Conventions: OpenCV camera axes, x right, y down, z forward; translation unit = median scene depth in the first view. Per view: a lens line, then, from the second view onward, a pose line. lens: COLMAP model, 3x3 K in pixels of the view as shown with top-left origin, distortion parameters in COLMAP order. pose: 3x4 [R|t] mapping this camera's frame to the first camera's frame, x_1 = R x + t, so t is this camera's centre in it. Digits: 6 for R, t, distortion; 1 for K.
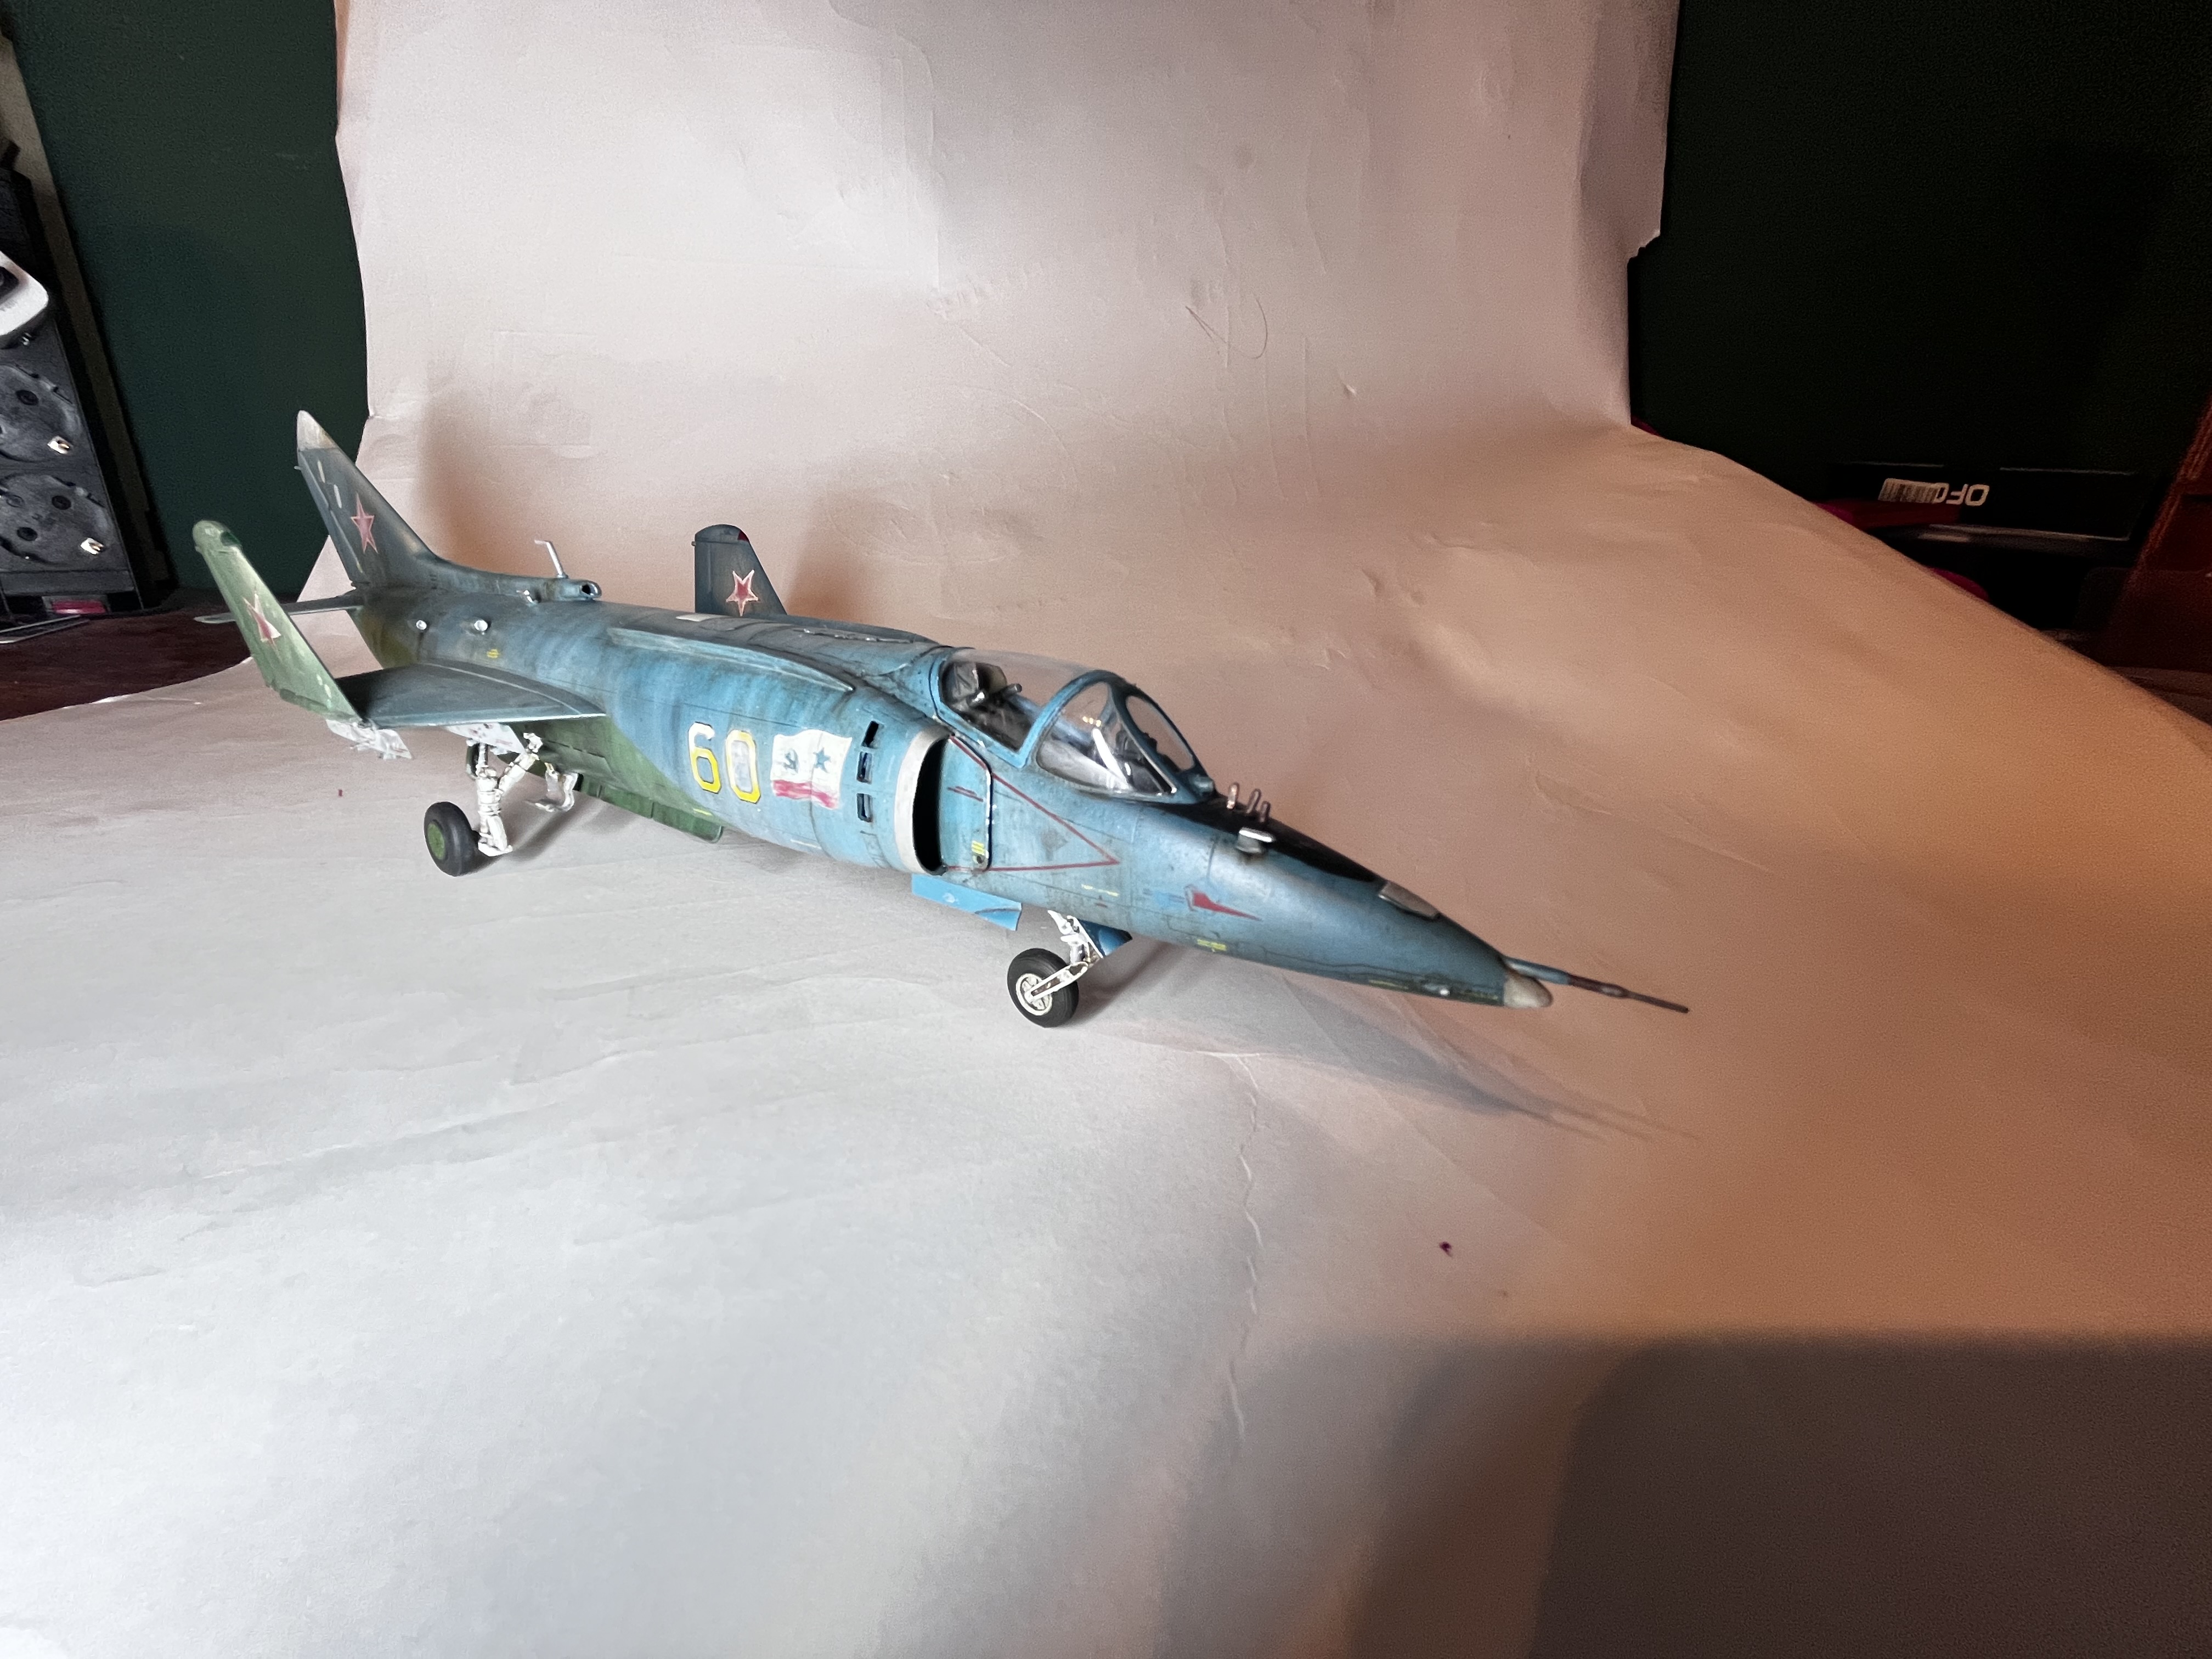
lens RADIAL K [[905.7, 0, 1107.4], [0, 905.7, 823.7], [0, 0, 1]] dist [0.002800, -0.000024]
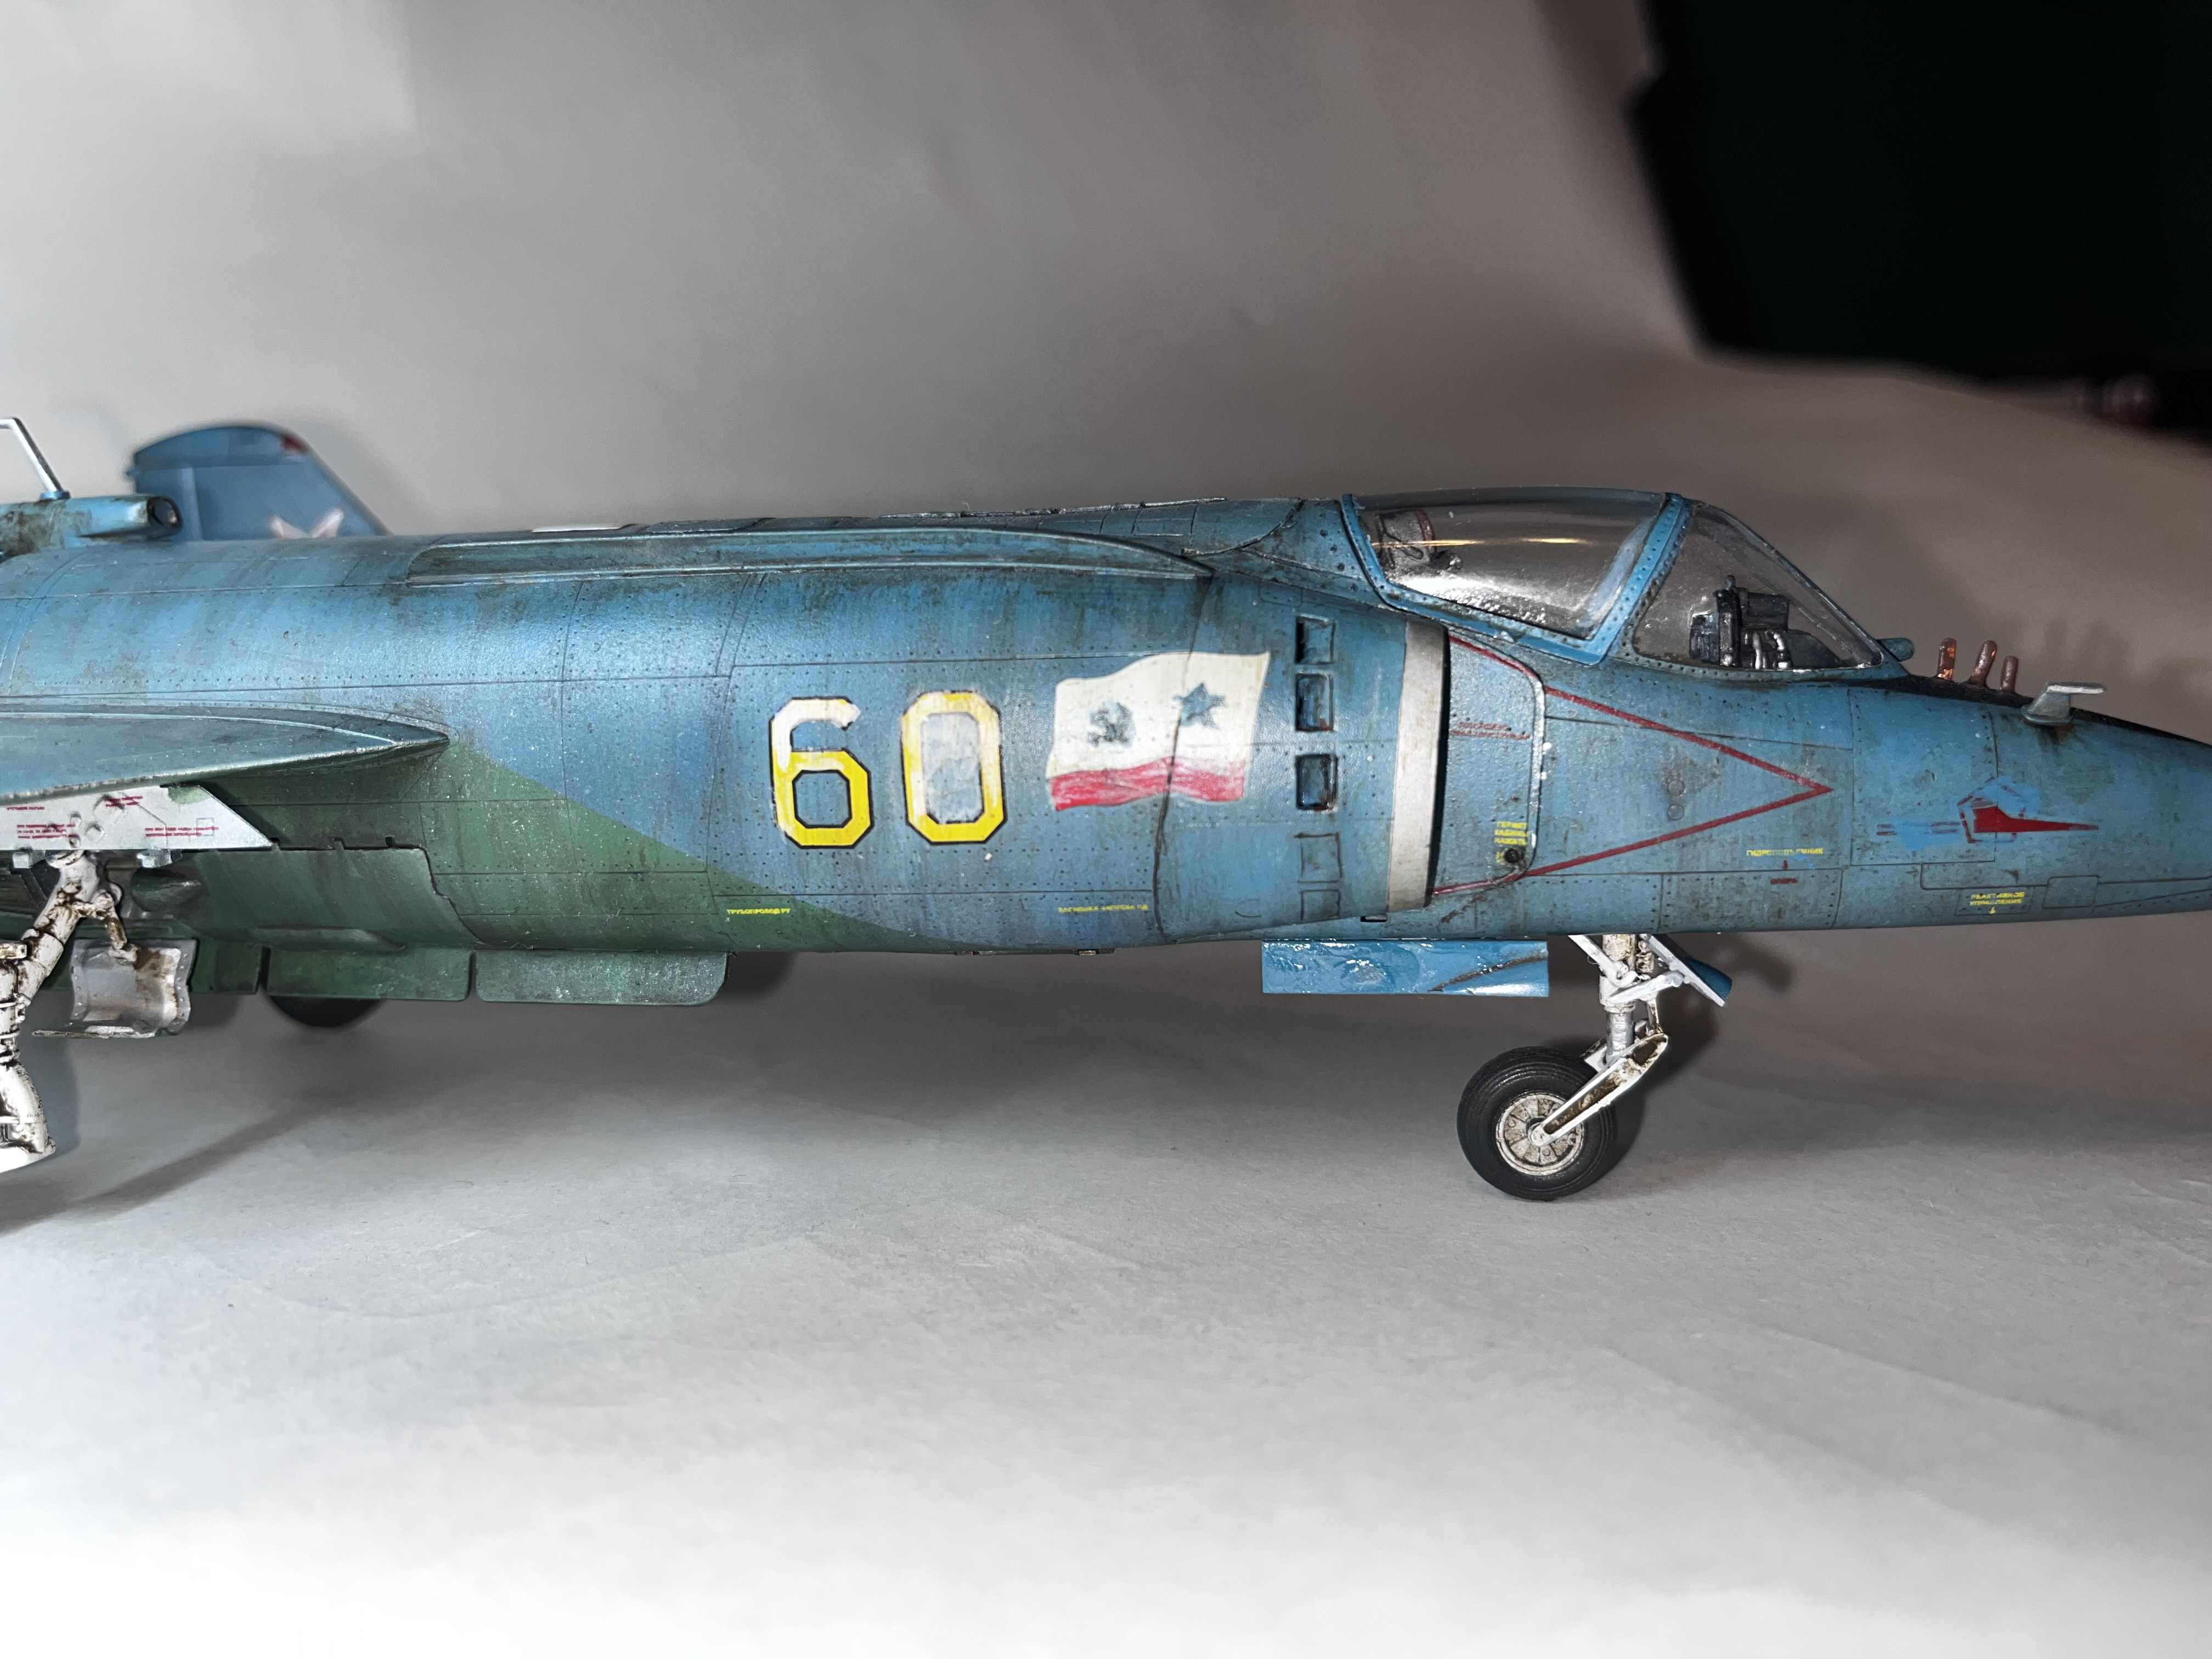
lens RADIAL K [[1771.7, 0, 1130.9], [0, 1771.7, 820.5], [0, 0, 1]] dist [0.047584, -0.114812]
pose [[0.894872, -0.116514, 0.430847, -0.787281], [0.193281, 0.971278, -0.138782, 0.120144], [-0.402302, 0.207467, 0.891690, 0.158829]]
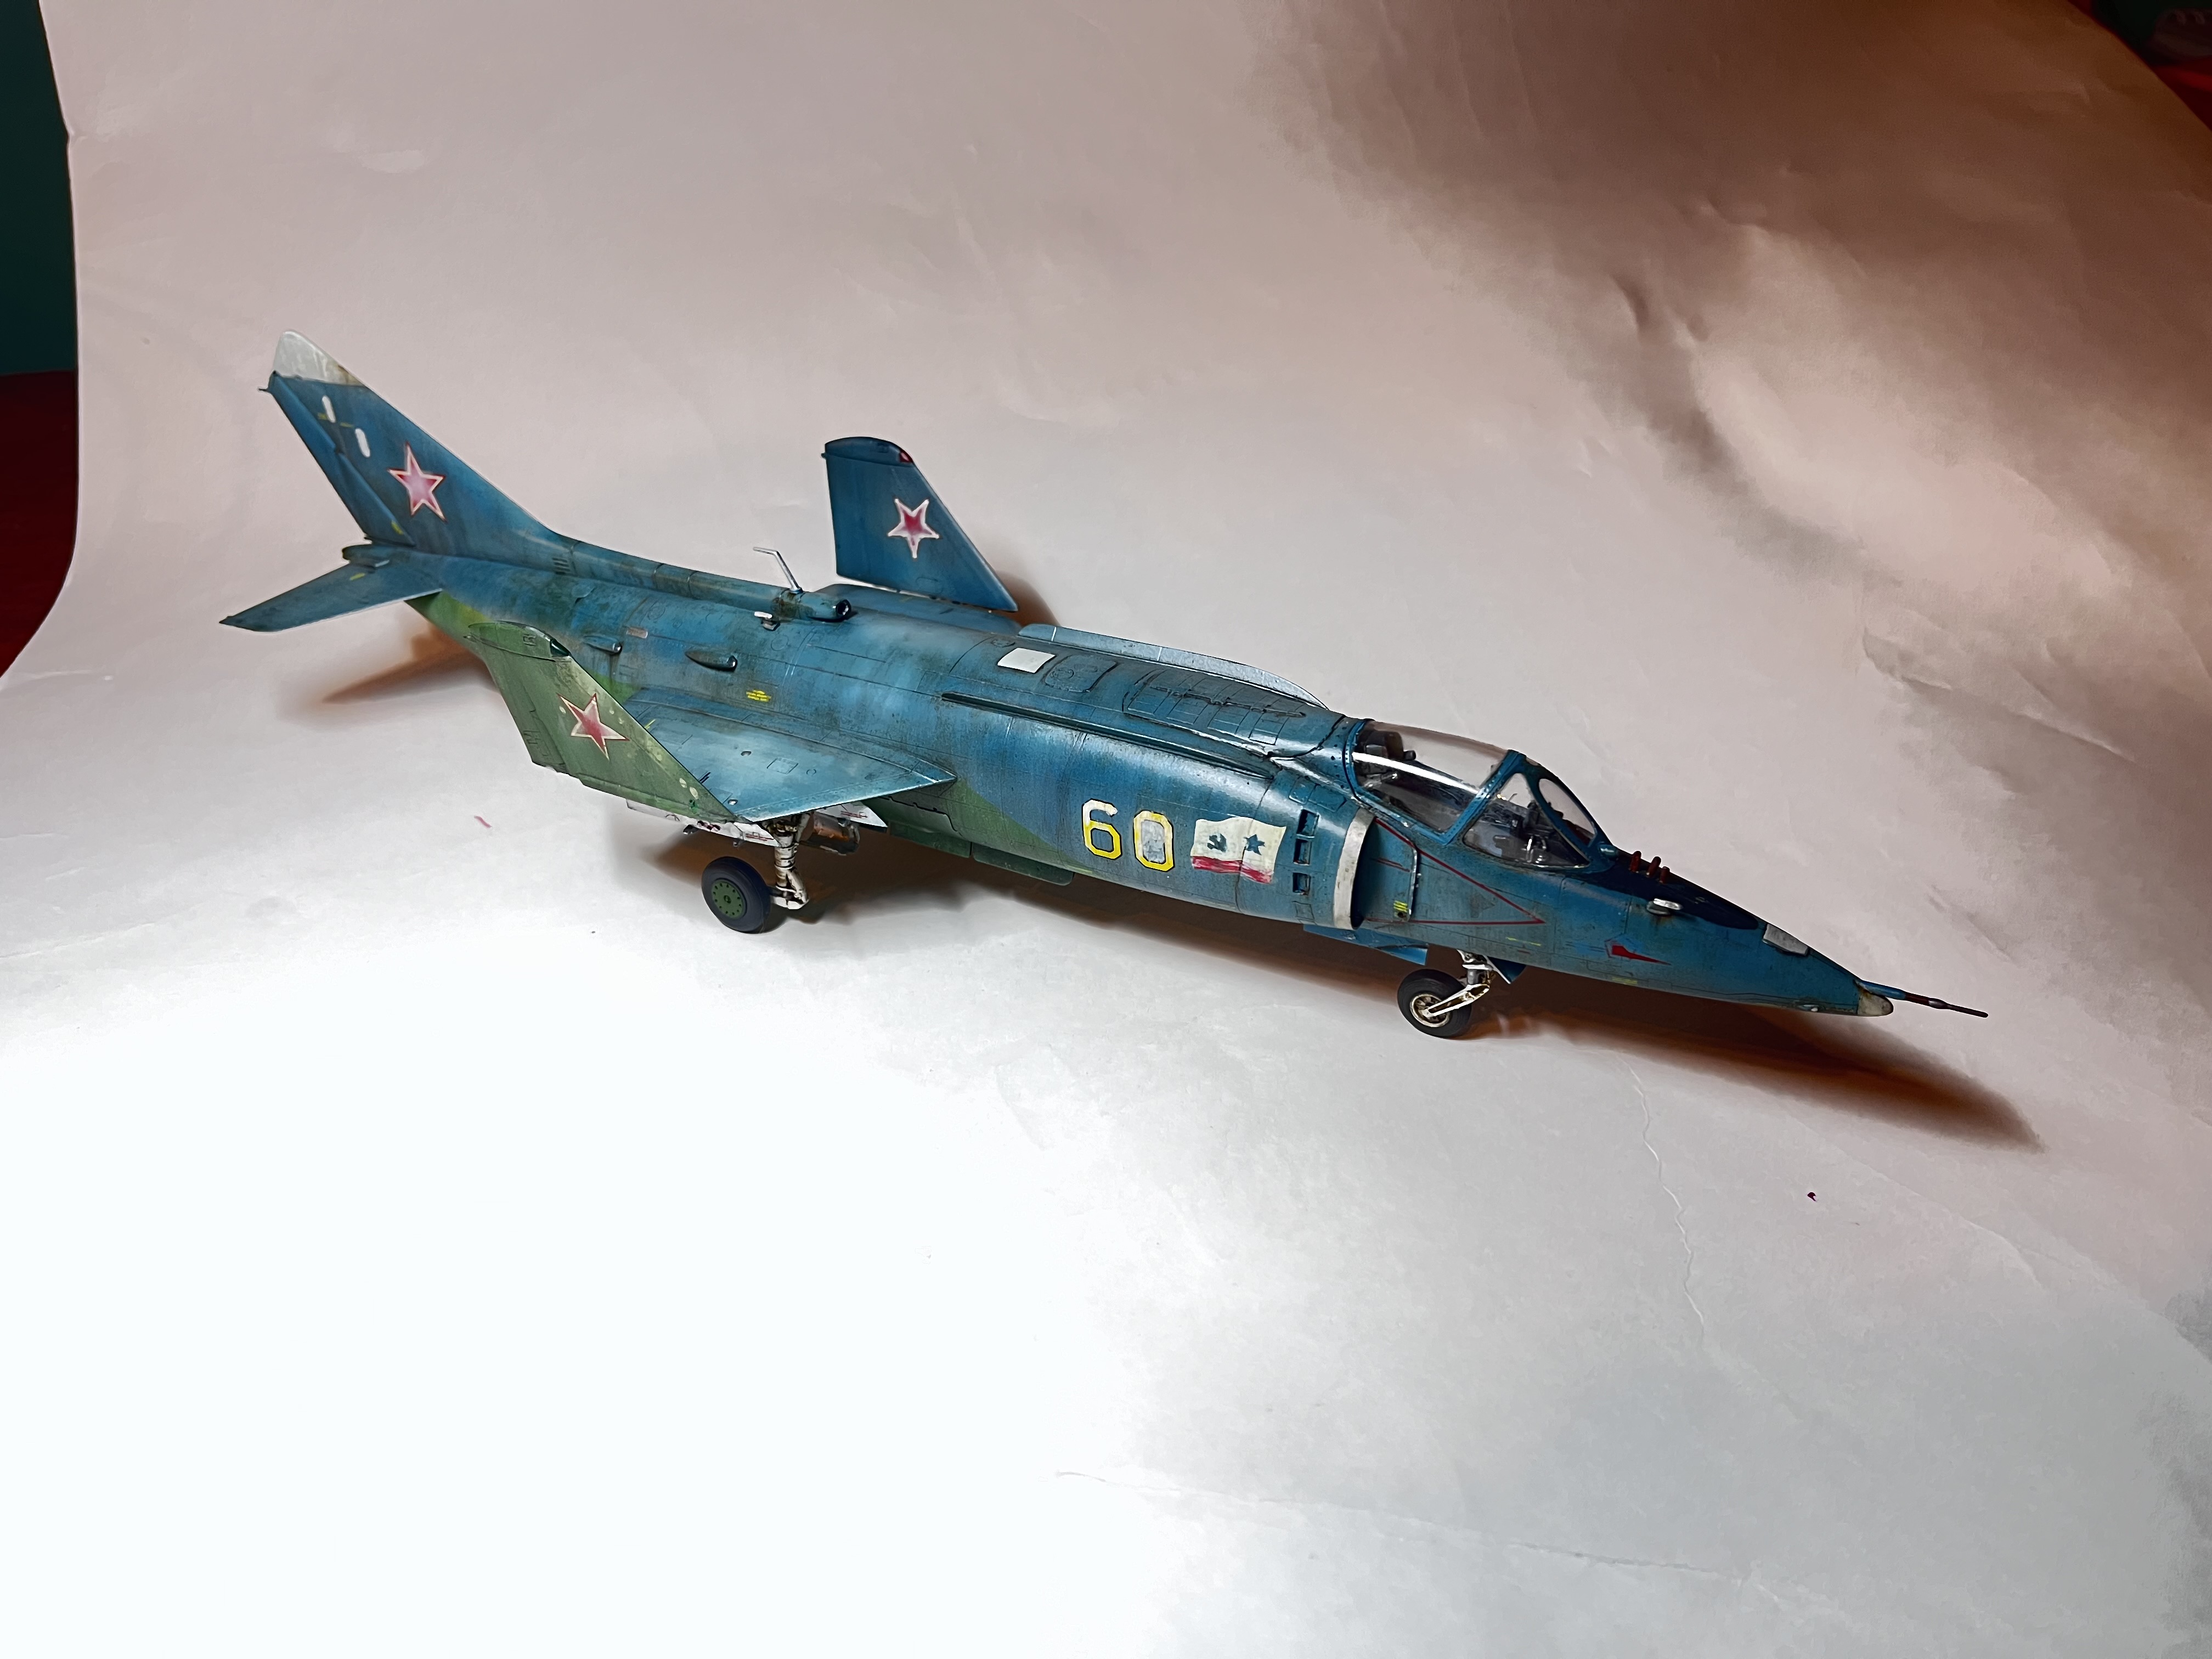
lens RADIAL K [[1771.7, 0, 1106.5], [0, 1771.7, 837.3], [0, 0, 1]] dist [0.047584, -0.114812]
pose [[0.993249, -0.108918, 0.039905, -0.591817], [0.097071, 0.968785, 0.228108, -0.605437], [-0.063504, -0.222694, 0.972818, -1.140383]]
